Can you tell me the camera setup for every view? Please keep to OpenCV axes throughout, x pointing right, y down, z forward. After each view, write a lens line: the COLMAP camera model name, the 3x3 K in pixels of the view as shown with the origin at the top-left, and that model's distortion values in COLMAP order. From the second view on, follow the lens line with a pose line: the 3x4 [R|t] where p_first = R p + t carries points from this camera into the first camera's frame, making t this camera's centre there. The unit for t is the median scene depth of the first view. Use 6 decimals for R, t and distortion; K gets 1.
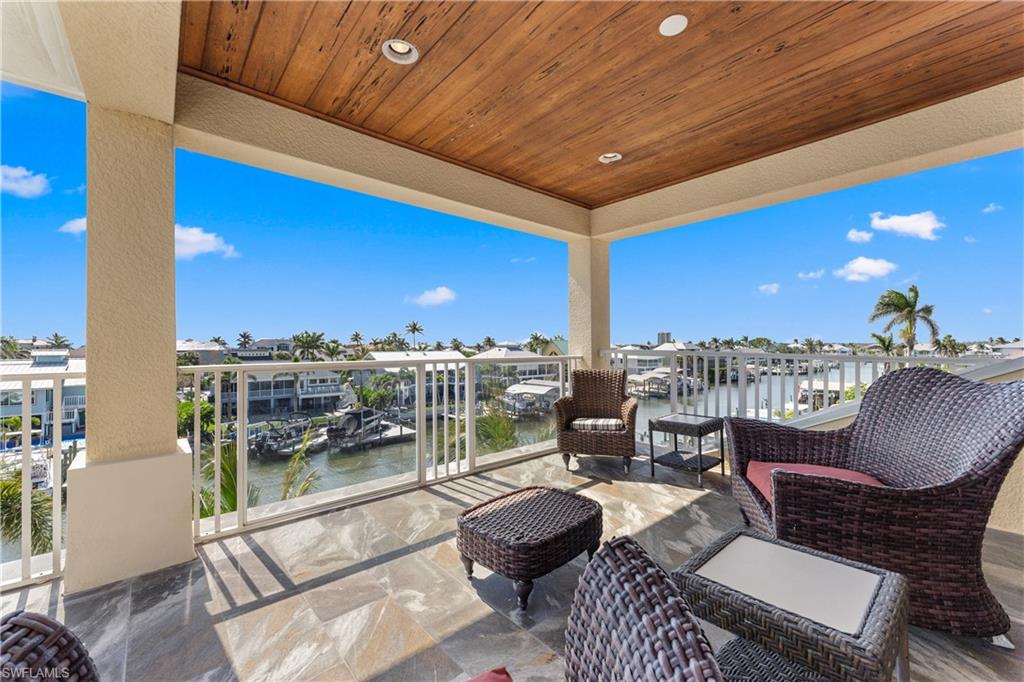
lens RADIAL K [[413.8, 0, 501.4], [0, 413.8, 345.1], [0, 0, 1]] dist [-0.000113, -0.000186]
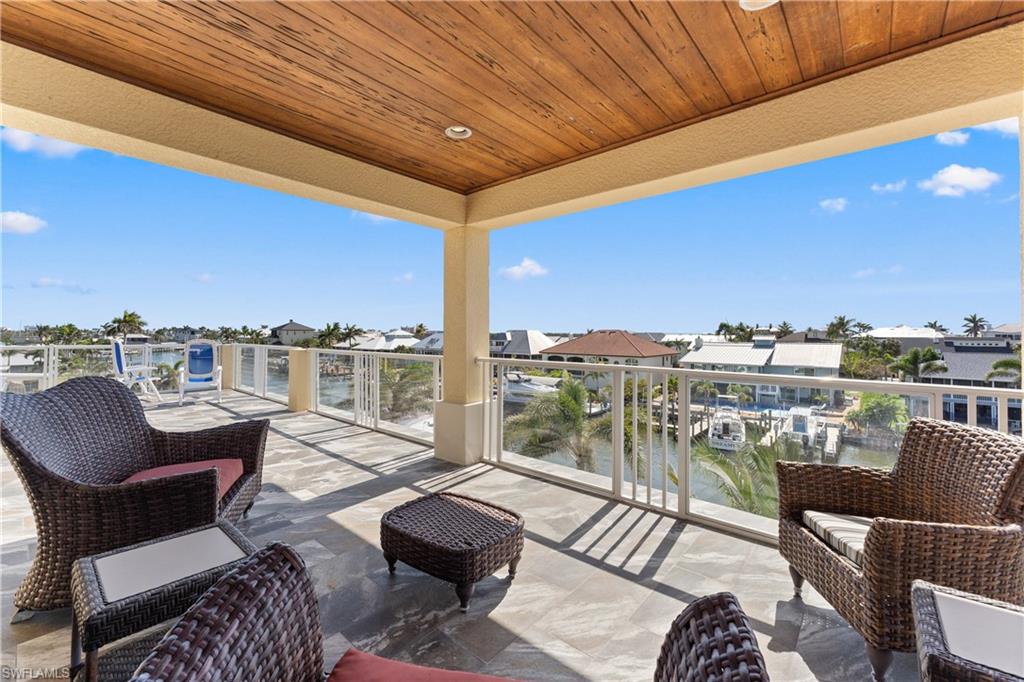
lens RADIAL K [[413.8, 0, 511.5], [0, 413.8, 331.6], [0, 0, 1]] dist [-0.000113, -0.000186]
pose [[0.152662, 0.002404, -0.988275, 0.794228], [-0.000730, 0.999997, 0.002320, -0.050182], [0.988278, 0.000367, 0.152664, 0.696197]]
